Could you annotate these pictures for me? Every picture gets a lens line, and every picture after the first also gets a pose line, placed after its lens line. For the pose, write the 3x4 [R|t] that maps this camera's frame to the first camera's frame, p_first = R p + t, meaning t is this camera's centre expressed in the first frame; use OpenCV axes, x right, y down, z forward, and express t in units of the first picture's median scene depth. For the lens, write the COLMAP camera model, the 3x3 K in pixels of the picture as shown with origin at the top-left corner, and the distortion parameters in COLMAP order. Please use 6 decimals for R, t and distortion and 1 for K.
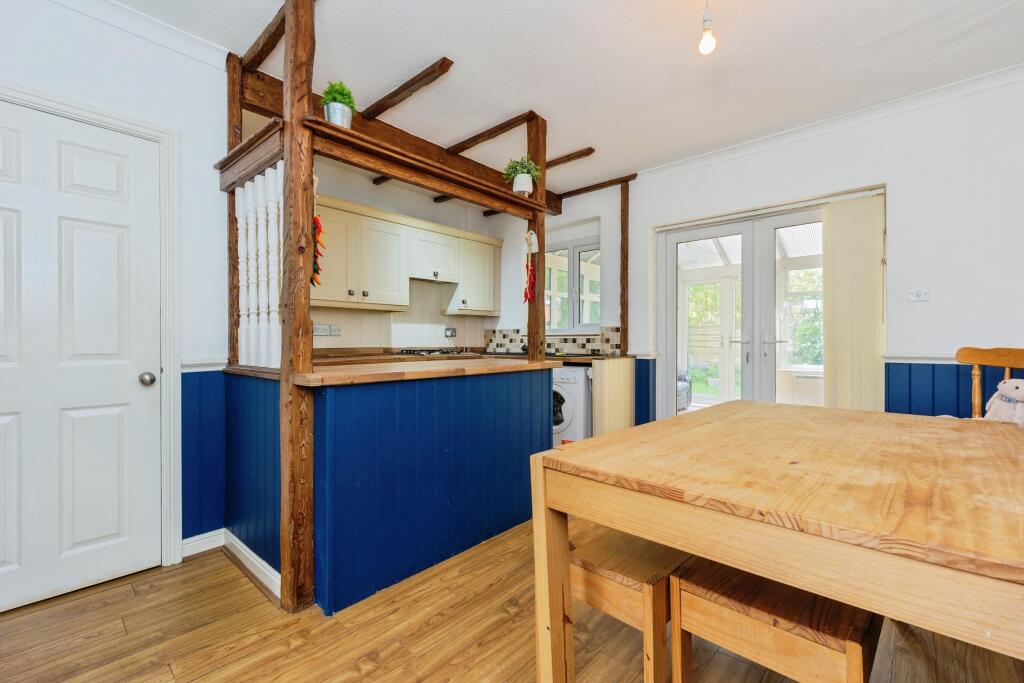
lens RADIAL K [[437.8, 0, 510.1], [0, 437.8, 342.2], [0, 0, 1]] dist [0.002064, 0.000178]
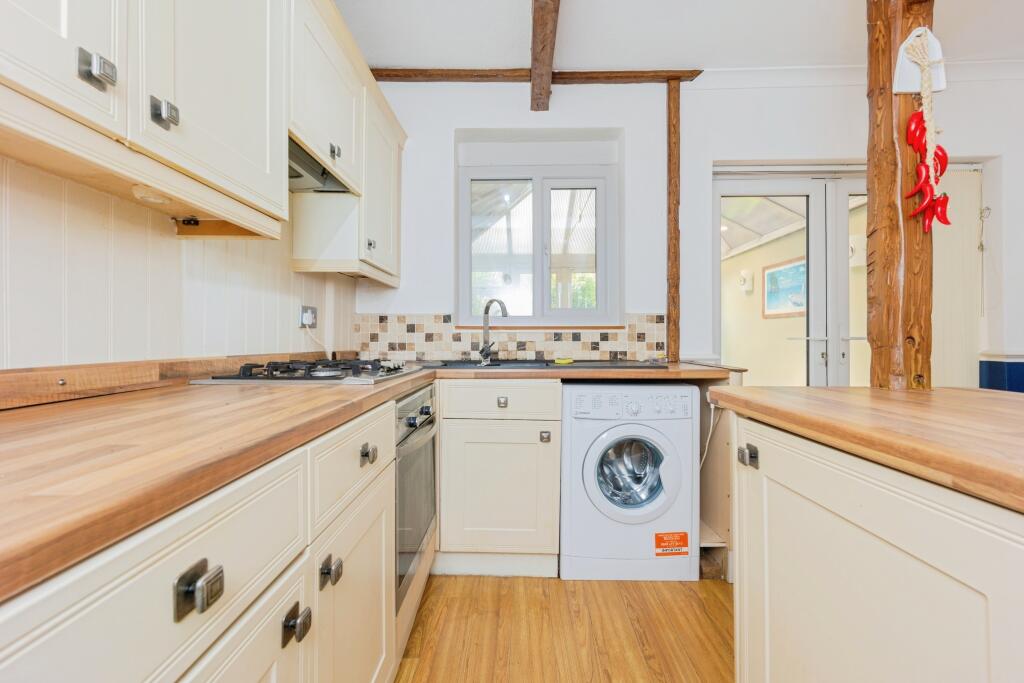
lens RADIAL K [[437.8, 0, 510.5], [0, 437.8, 336.7], [0, 0, 1]] dist [0.002064, 0.000178]
pose [[0.759561, 0.001407, 0.650435, -0.294944], [0.002409, 0.999985, -0.004976, -0.001349], [-0.650432, 0.005347, 0.759546, 0.634362]]
